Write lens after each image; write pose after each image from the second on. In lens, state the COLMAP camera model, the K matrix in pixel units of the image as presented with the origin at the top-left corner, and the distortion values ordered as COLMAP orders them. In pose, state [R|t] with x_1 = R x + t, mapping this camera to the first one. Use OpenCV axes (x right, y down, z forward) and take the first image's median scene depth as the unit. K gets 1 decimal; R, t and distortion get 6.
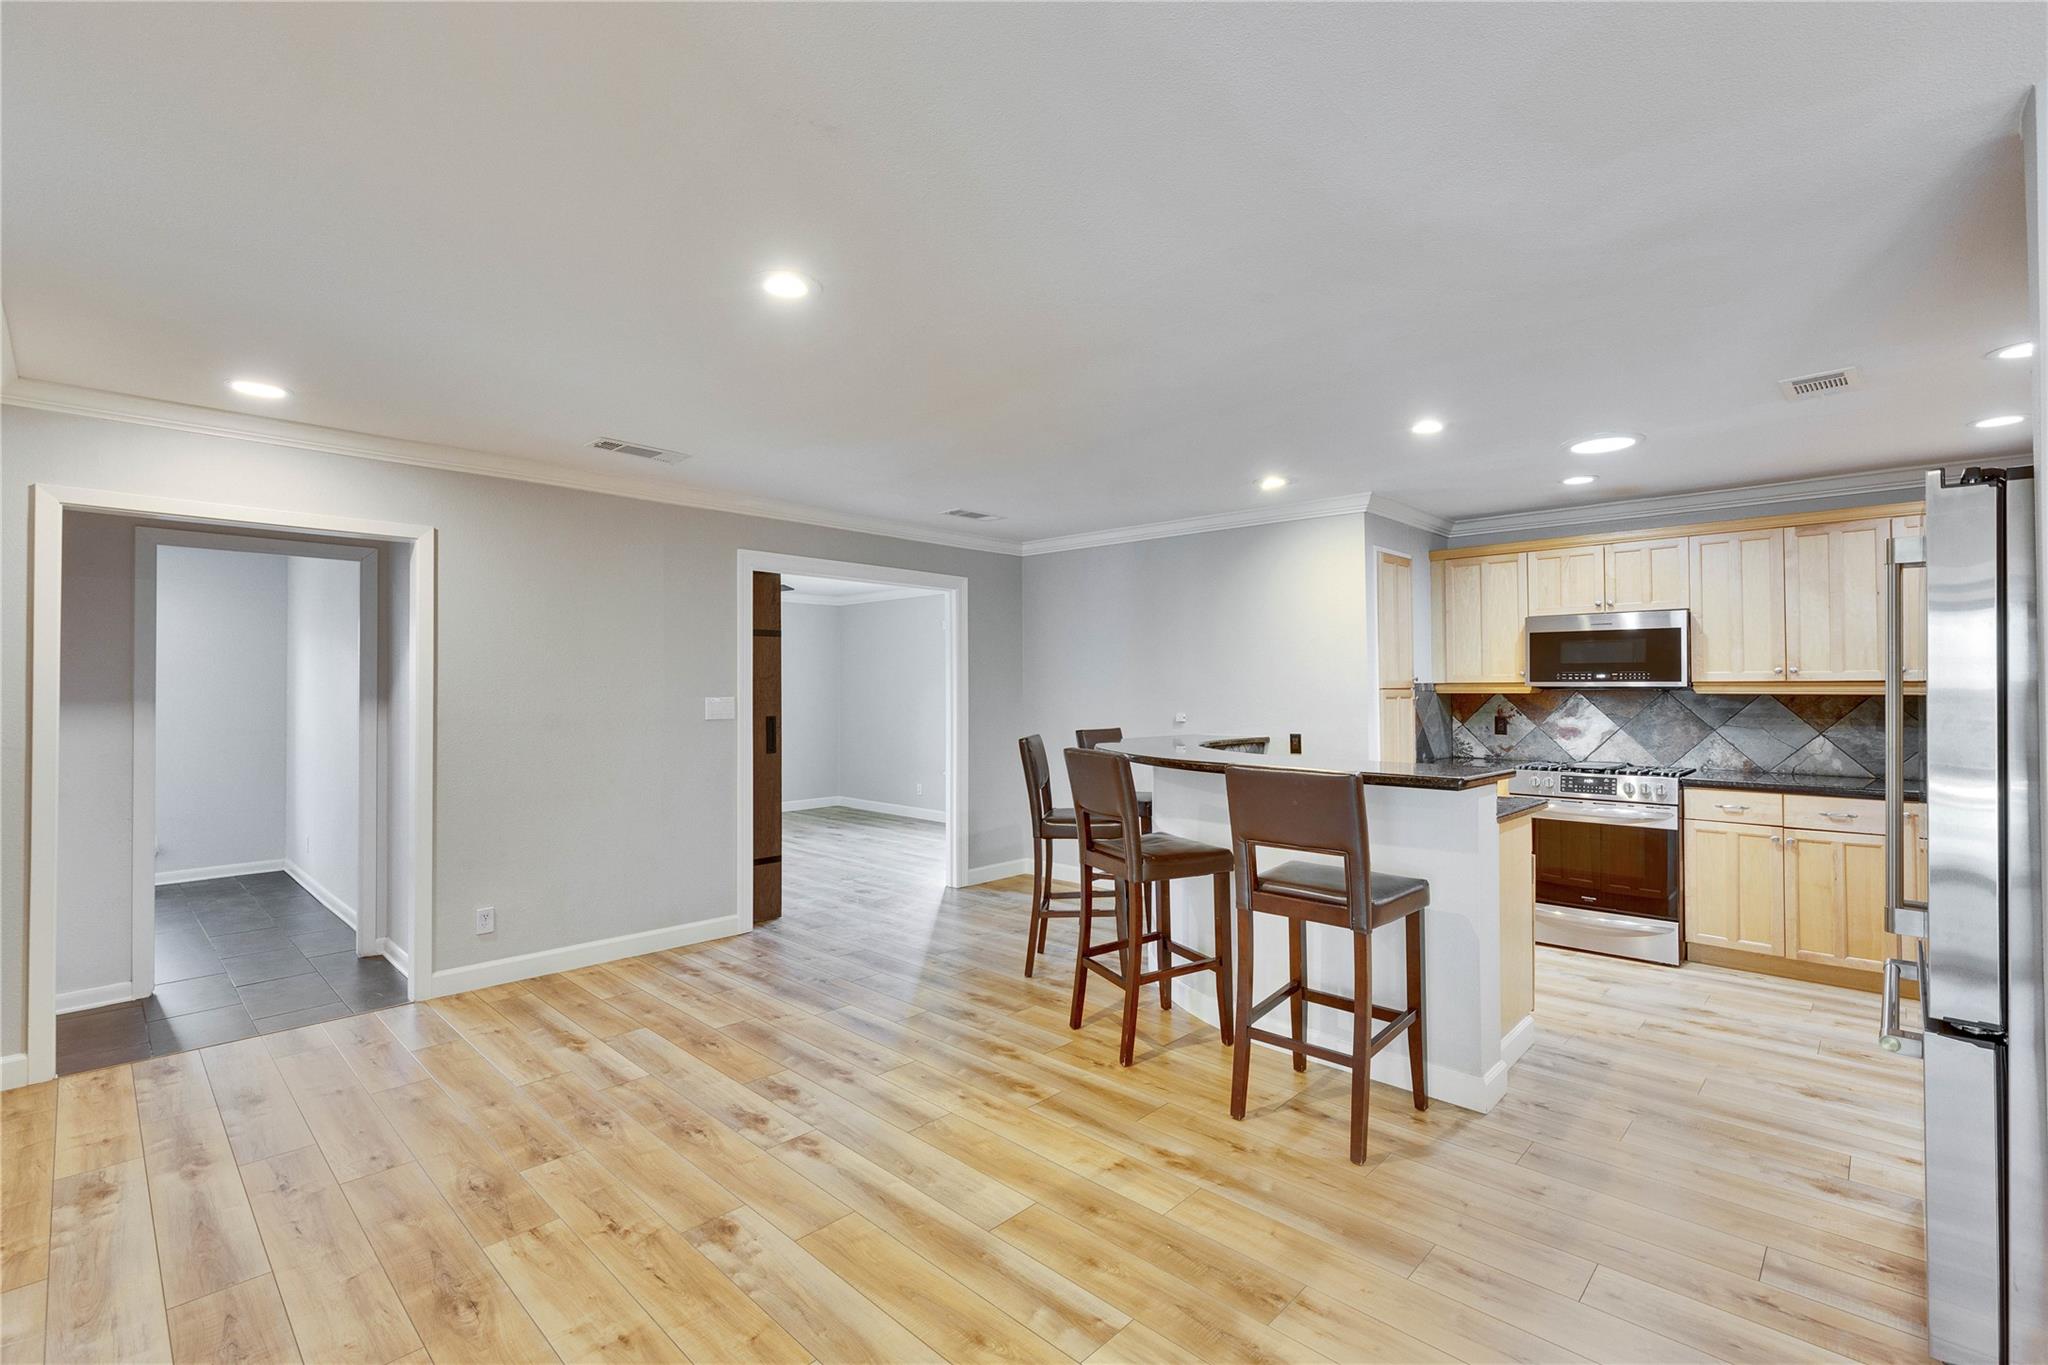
lens RADIAL K [[900.5, 0, 1032.1], [0, 900.5, 674.9], [0, 0, 1]] dist [-0.000917, -0.000027]
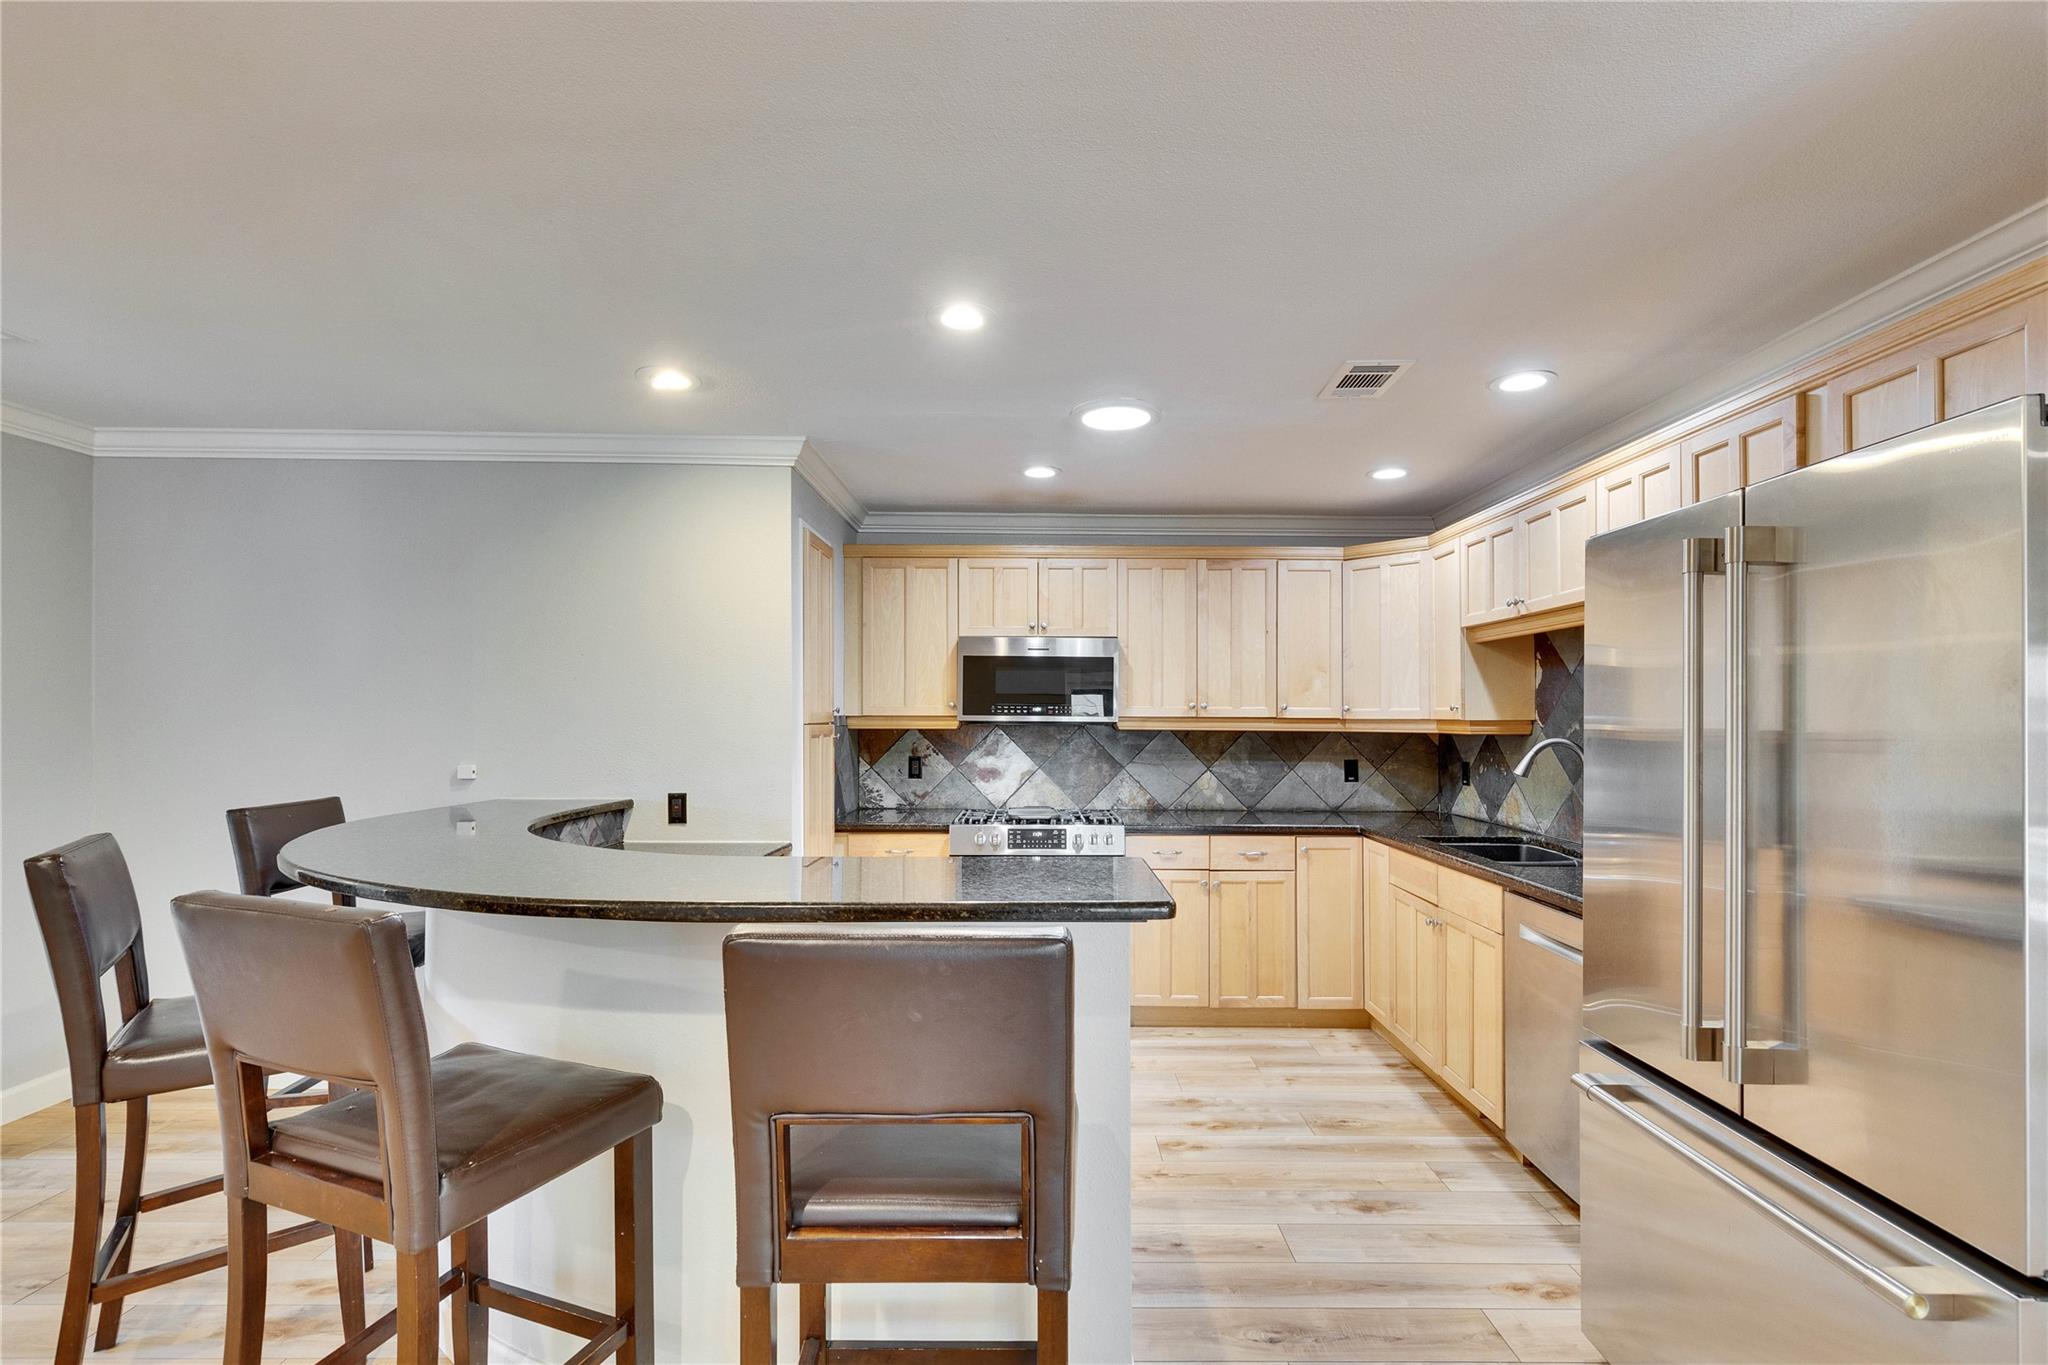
lens RADIAL K [[921.4, 0, 1034.2], [0, 921.4, 704.4], [0, 0, 1]] dist [0.000965, -0.000317]
pose [[0.725648, 0.013979, 0.687925, 0.023562], [-0.015027, 0.999877, -0.004468, 0.000664], [-0.687902, -0.007095, 0.725768, 0.381505]]
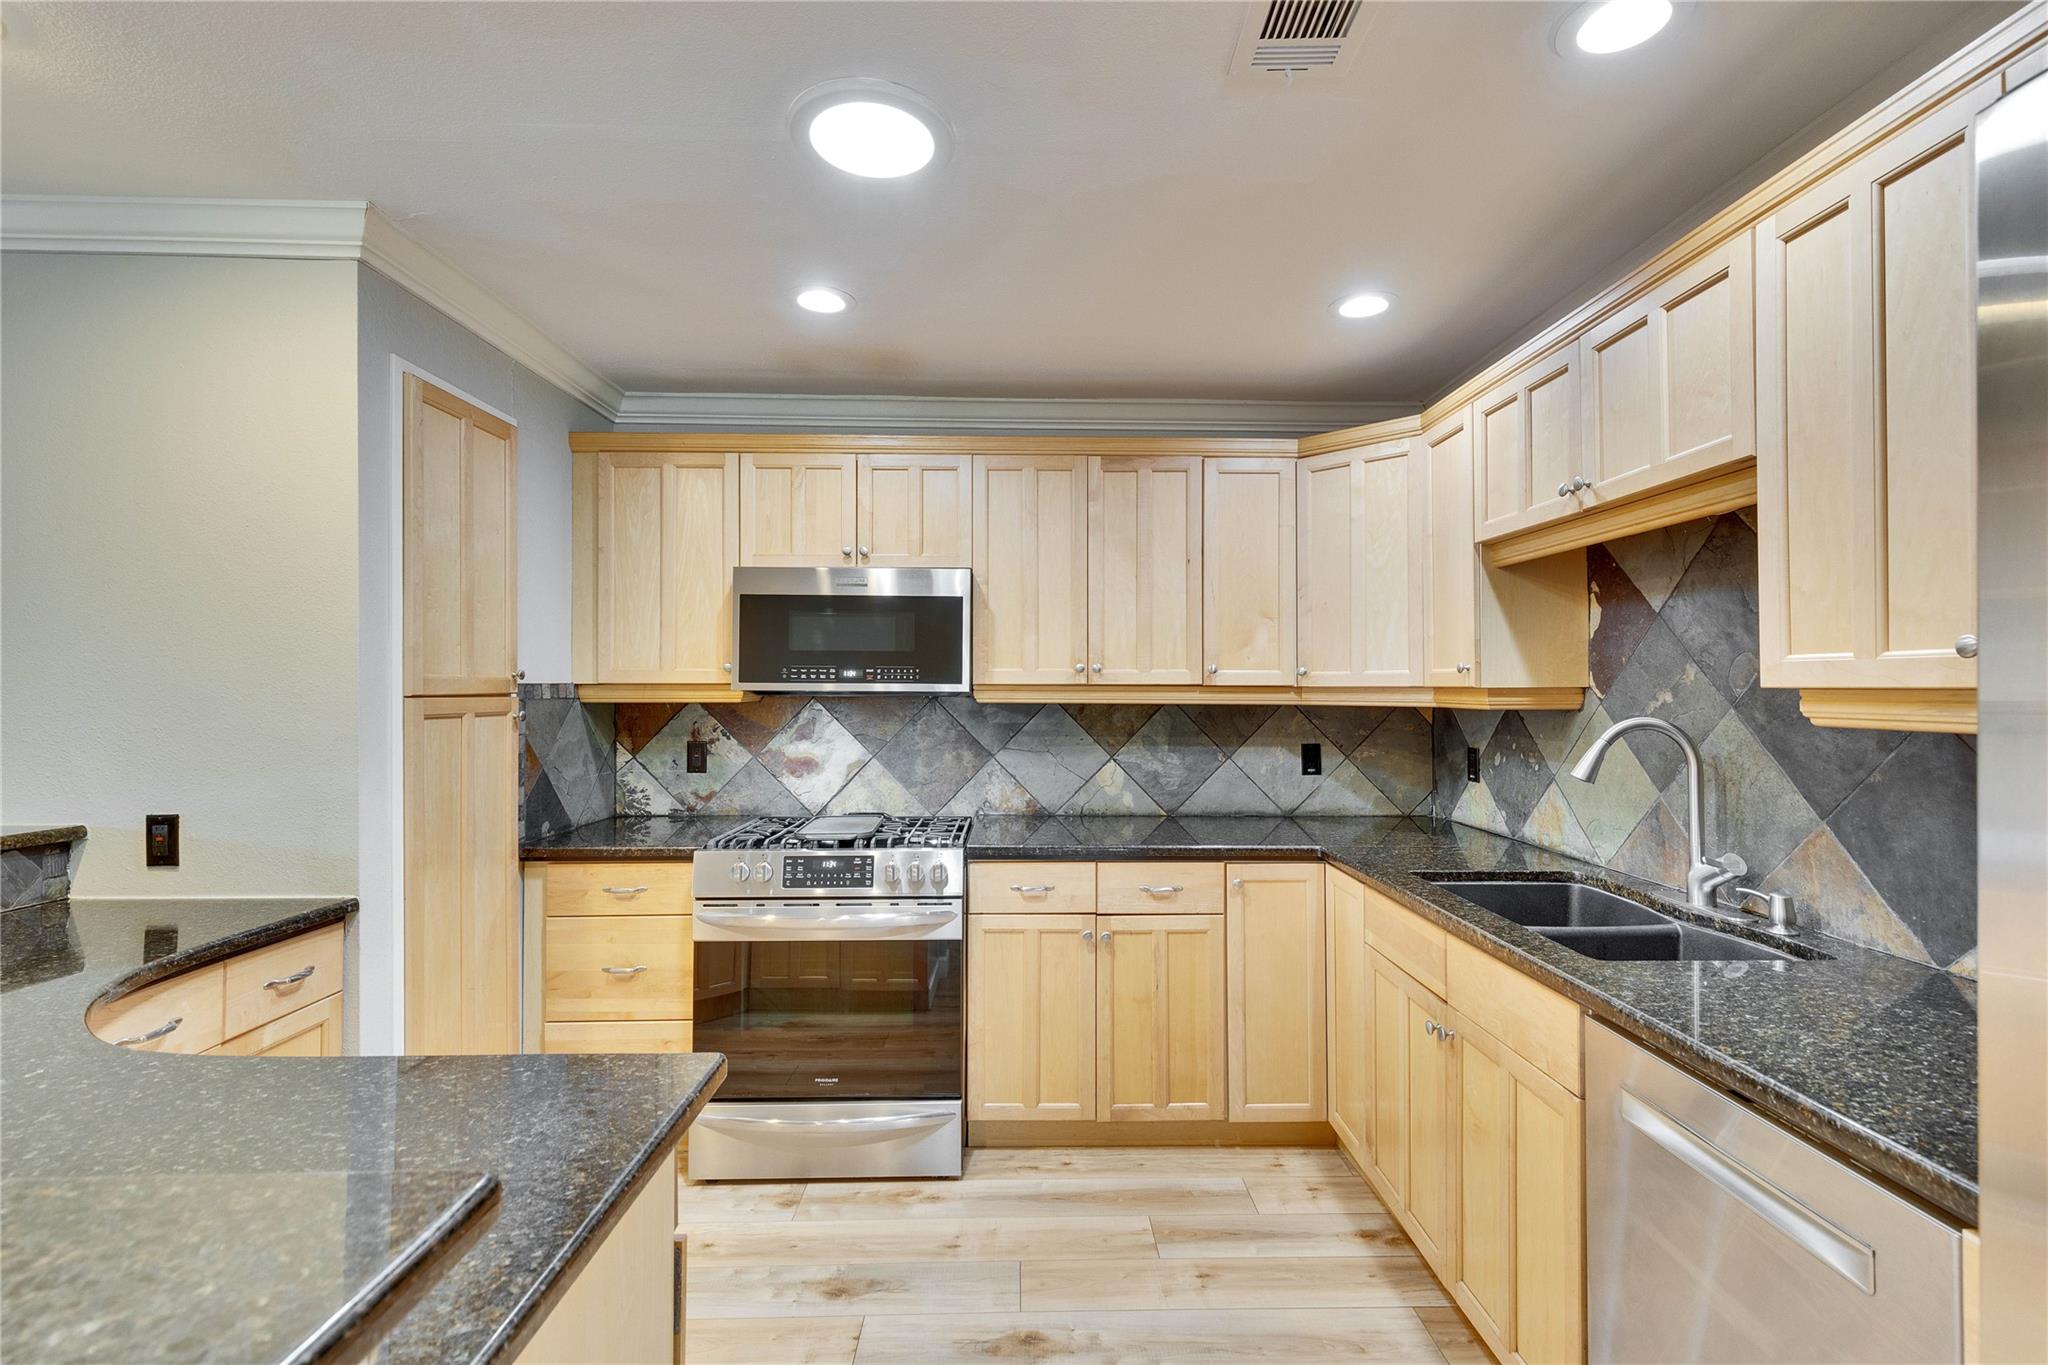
lens RADIAL K [[913.6, 0, 1032.5], [0, 913.6, 673.7], [0, 0, 1]] dist [0.000657, 0.000082]
pose [[0.712057, 0.013250, 0.701997, 0.316271], [-0.012871, 0.999900, -0.005817, 0.003579], [-0.702004, -0.004893, 0.712156, 0.520787]]
